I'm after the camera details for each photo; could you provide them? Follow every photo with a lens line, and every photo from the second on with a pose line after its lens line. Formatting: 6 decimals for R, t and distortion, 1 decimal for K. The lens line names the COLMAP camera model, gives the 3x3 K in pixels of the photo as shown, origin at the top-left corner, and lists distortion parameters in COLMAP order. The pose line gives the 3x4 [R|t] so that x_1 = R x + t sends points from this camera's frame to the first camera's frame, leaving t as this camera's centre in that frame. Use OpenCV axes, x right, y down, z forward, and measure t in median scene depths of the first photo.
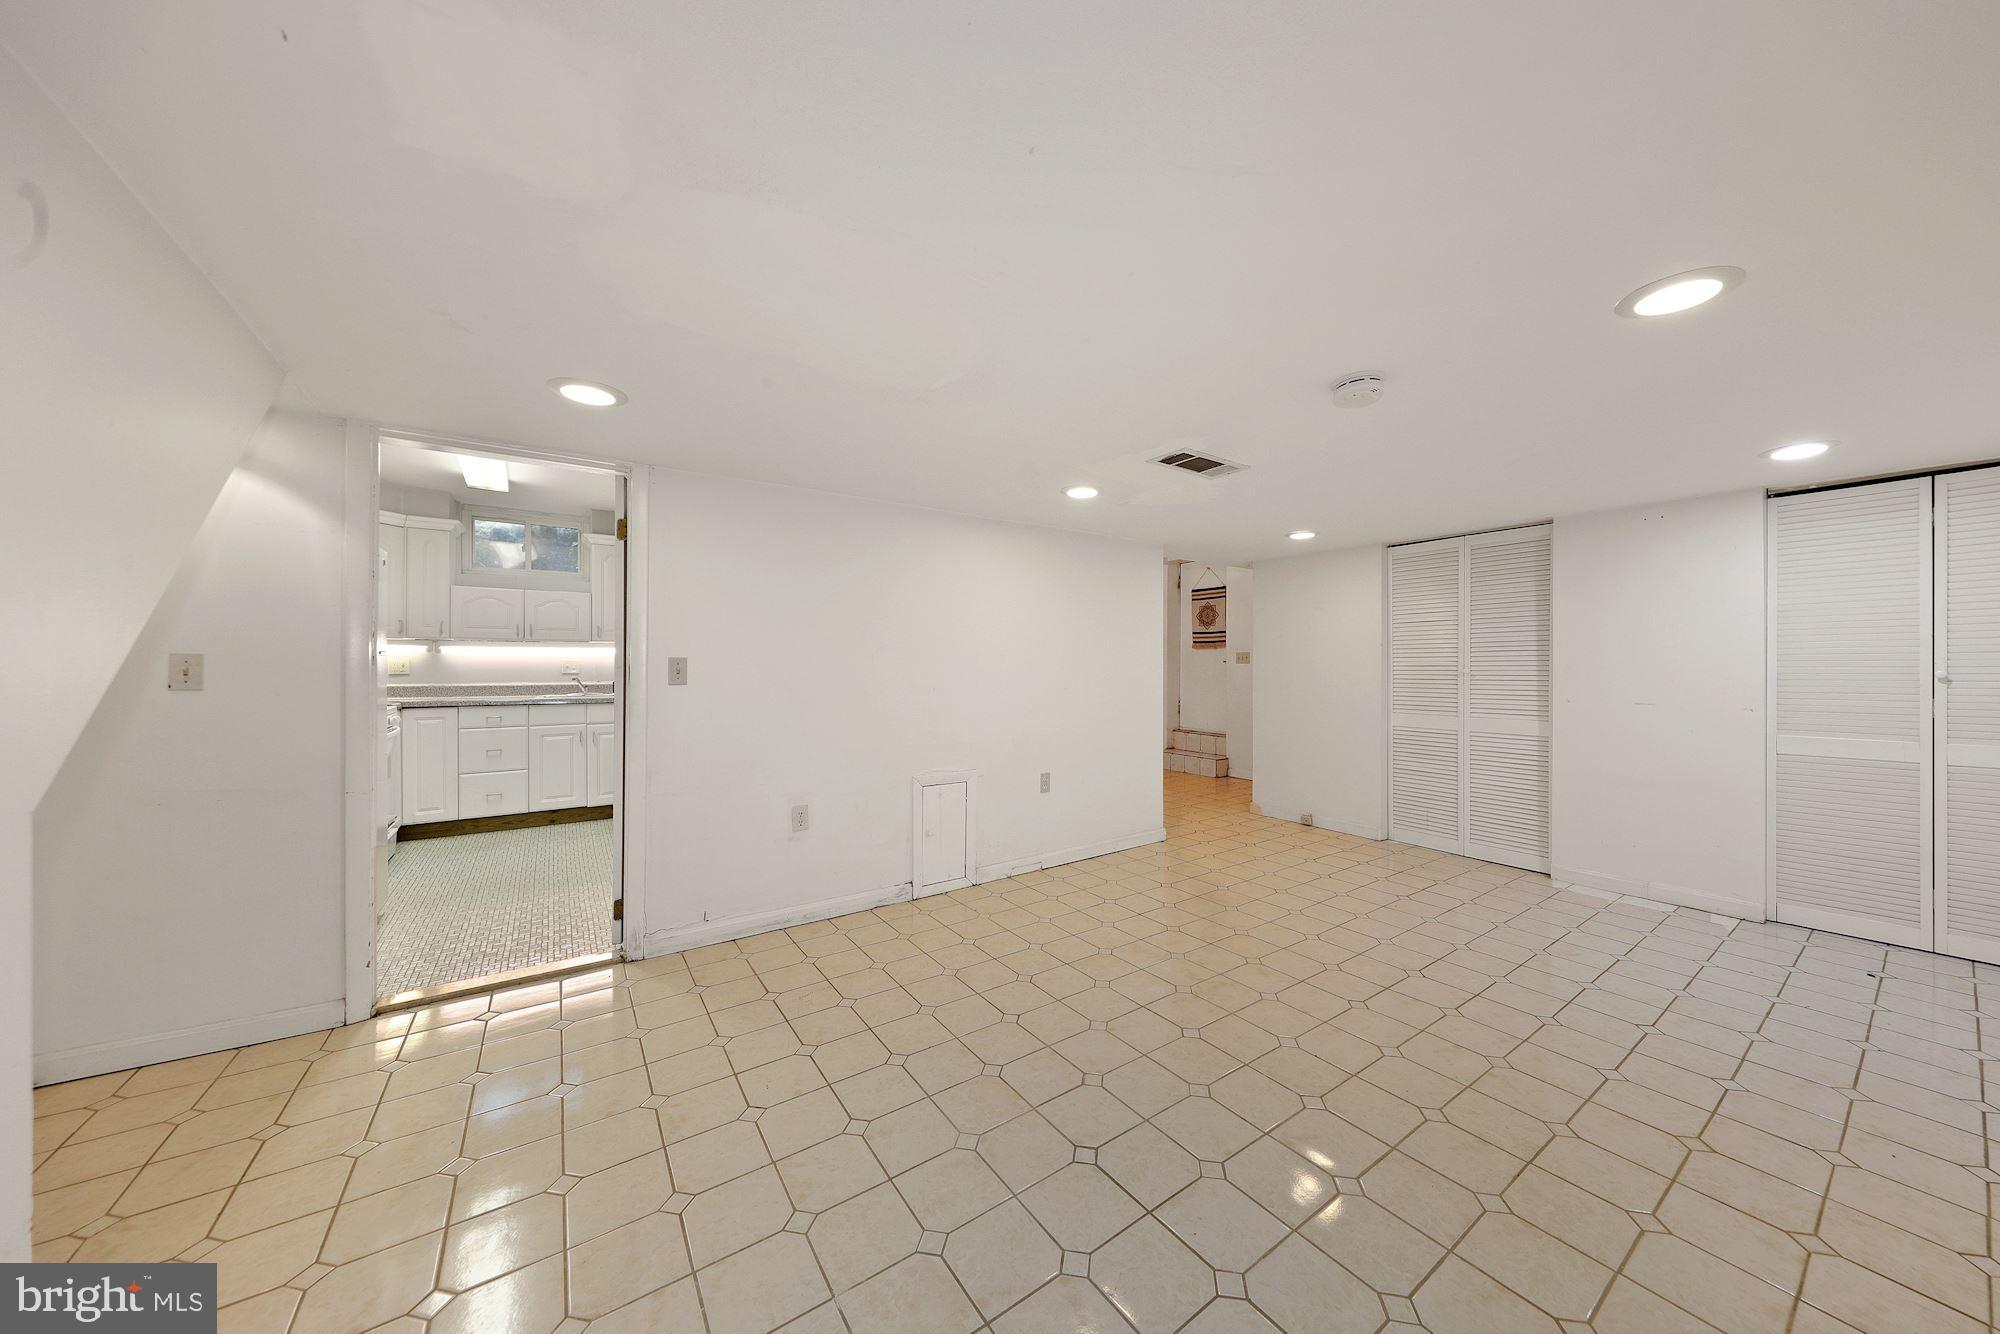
lens RADIAL K [[654.7, 0, 1000.0], [0, 654.7, 667.0], [0, 0, 1]] dist [0.000363, -0.000007]
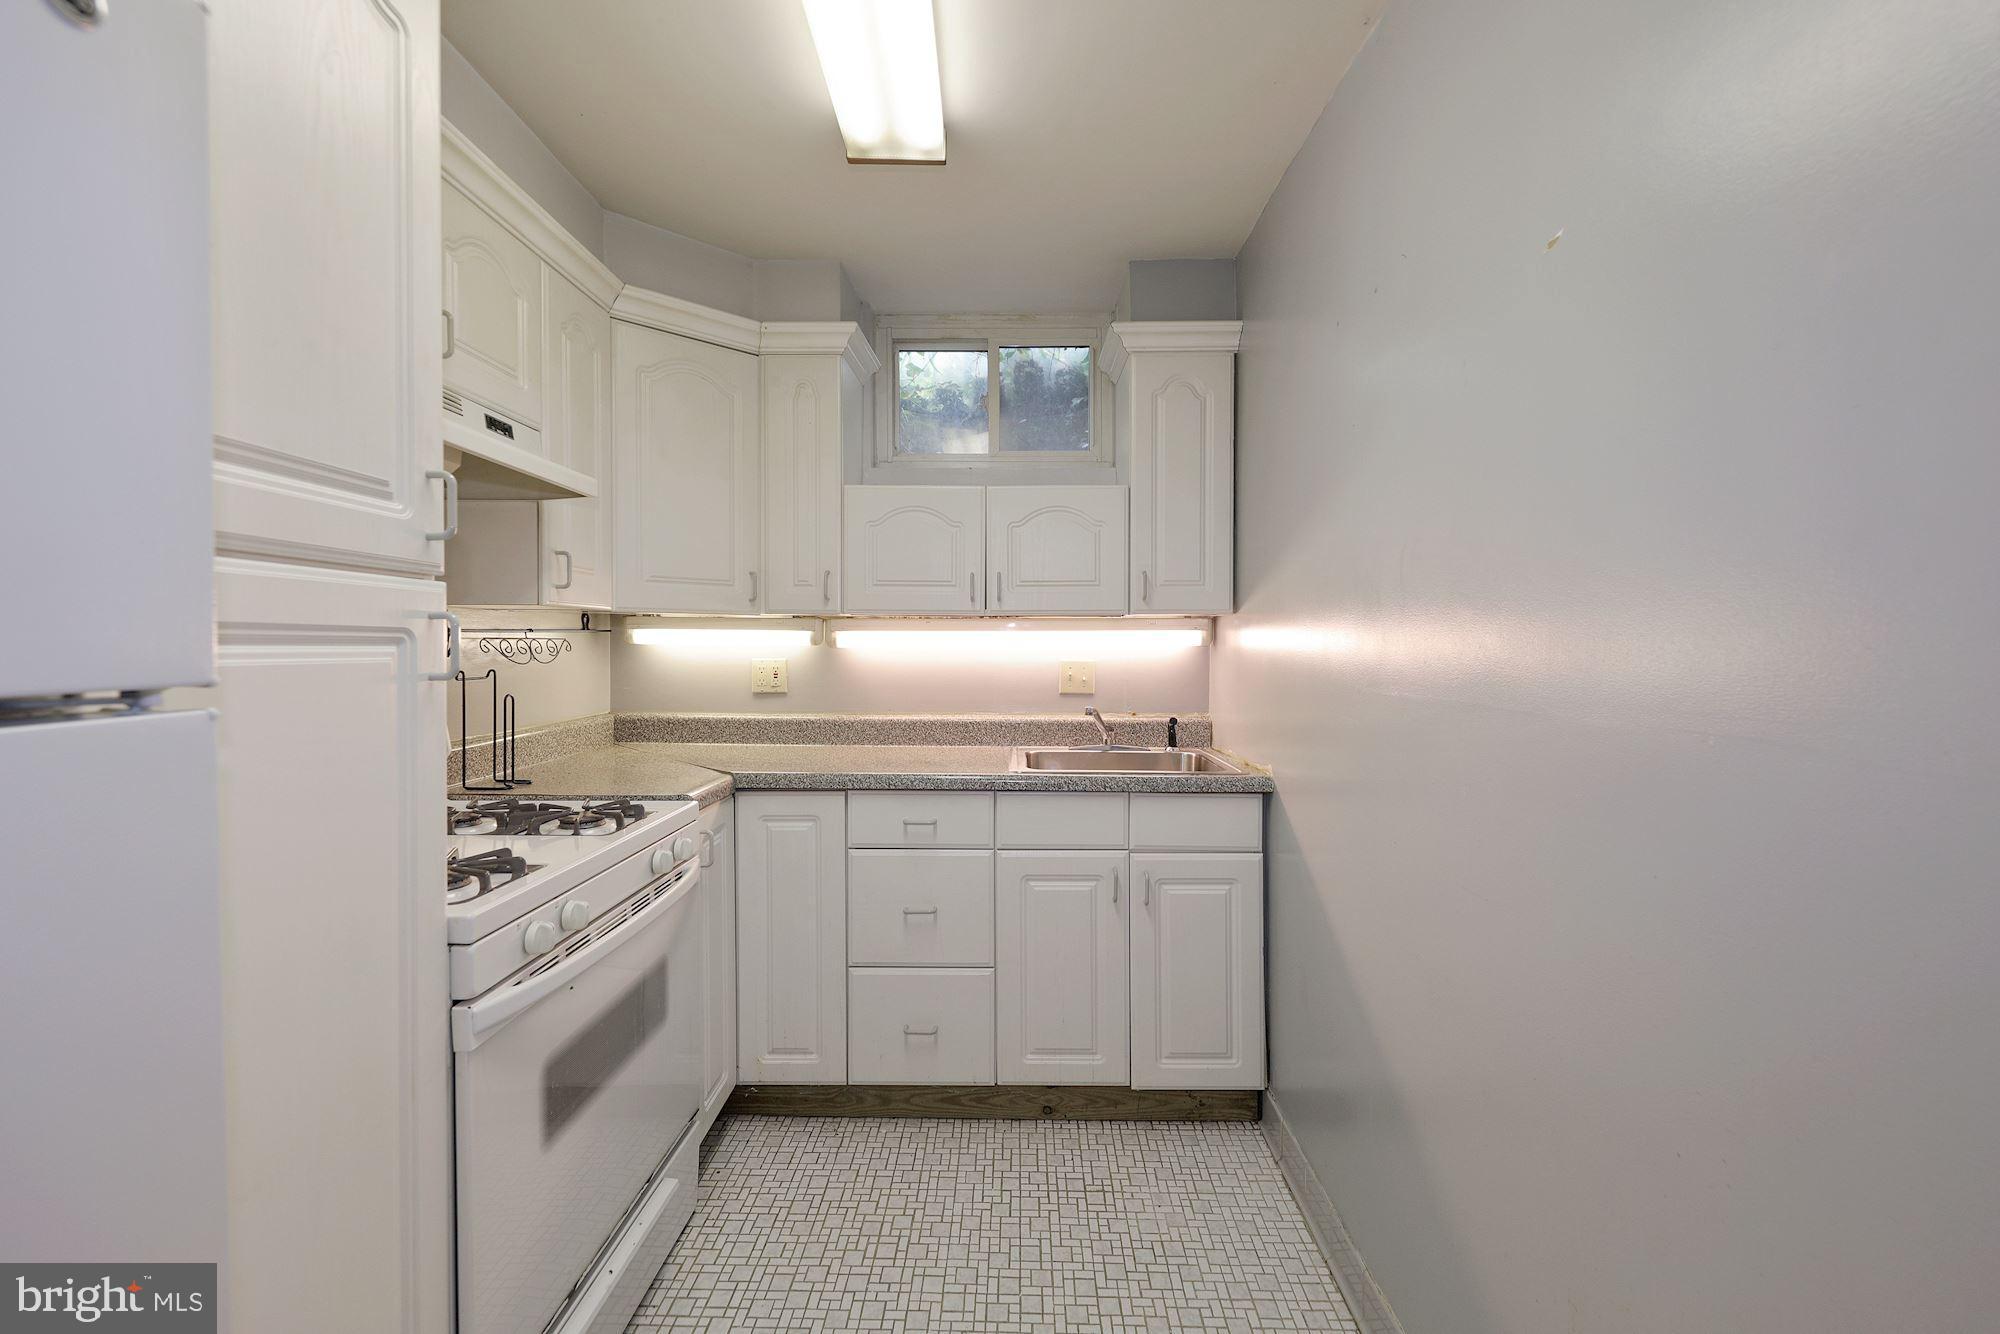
lens RADIAL K [[870.7, 0, 1000.0], [0, 870.7, 667.0], [0, 0, 1]] dist [0.000093, 0.000001]
pose [[0.813714, 0.016422, -0.581034, -0.436337], [-0.000991, 0.999639, 0.026866, -0.024525], [0.581265, -0.021285, 0.813436, 0.607976]]
